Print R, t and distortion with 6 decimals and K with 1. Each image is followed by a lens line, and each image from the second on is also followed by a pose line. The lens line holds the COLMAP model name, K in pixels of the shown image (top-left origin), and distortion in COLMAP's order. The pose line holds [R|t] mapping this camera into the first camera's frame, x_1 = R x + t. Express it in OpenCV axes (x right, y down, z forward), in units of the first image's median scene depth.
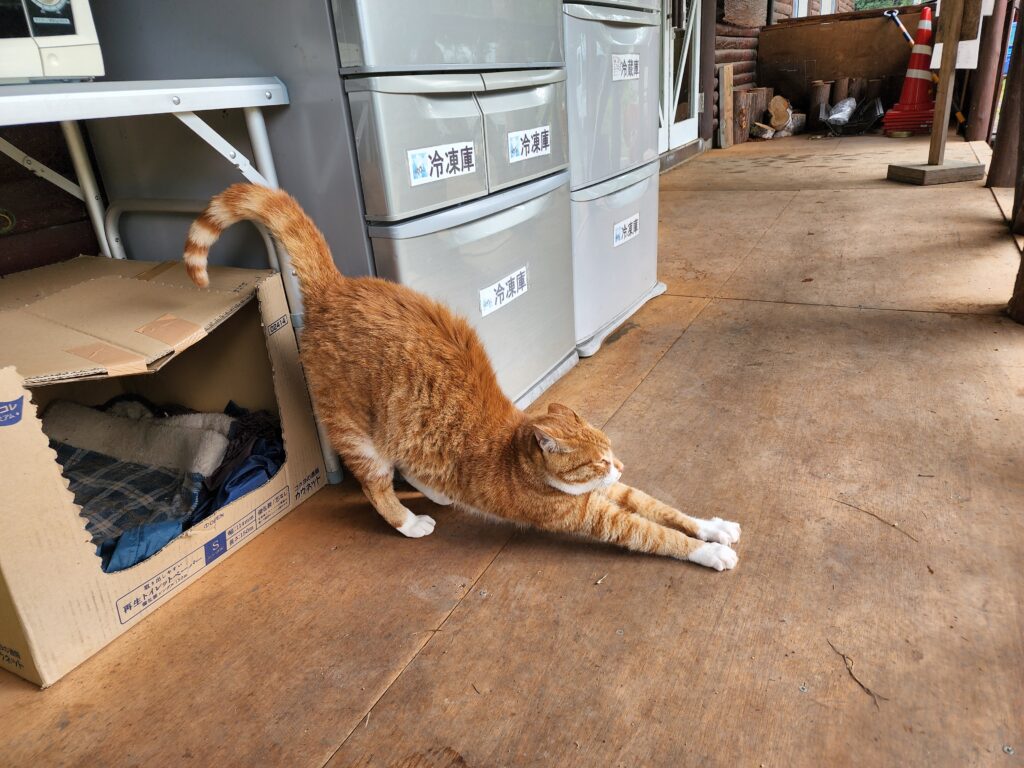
lens RADIAL K [[680.9, 0, 517.2], [0, 680.9, 366.9], [0, 0, 1]] dist [0.048436, -0.045354]
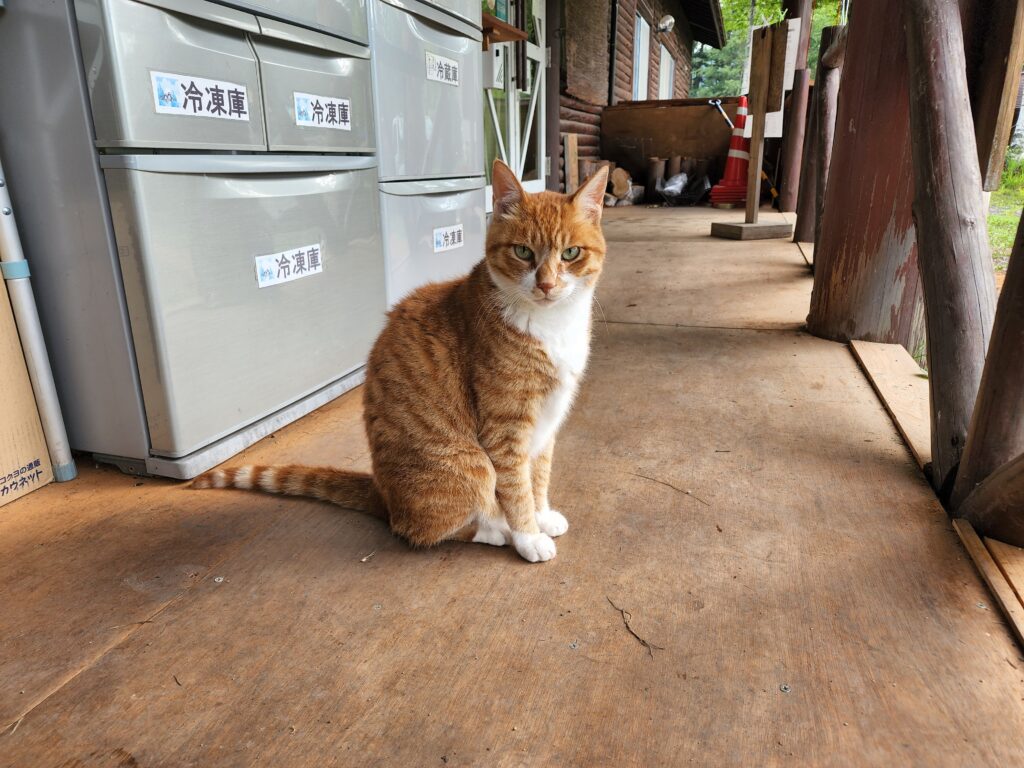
lens RADIAL K [[684.3, 0, 509.0], [0, 684.3, 376.9], [0, 0, 1]] dist [0.052276, -0.054121]
pose [[0.983530, 0.006926, 0.180613, 0.118663], [0.009856, 0.995724, -0.091856, 0.141529], [-0.180477, 0.092123, 0.979255, 0.087860]]
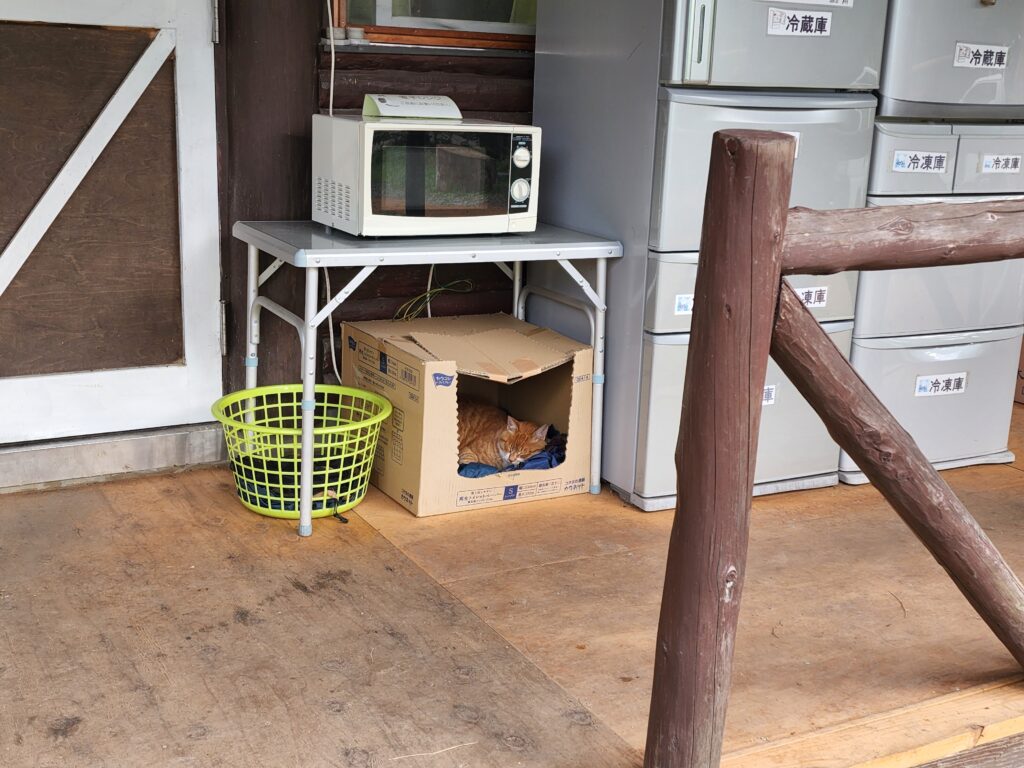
lens RADIAL K [[1224.8, 0, 512.3], [0, 1224.8, 363.5], [0, 0, 1]] dist [0.162320, -0.549684]
pose [[0.820058, 0.221135, -0.527830, 1.023427], [-0.297652, 0.952569, -0.063364, 0.135929], [0.488782, 0.209072, 0.846983, -1.531009]]
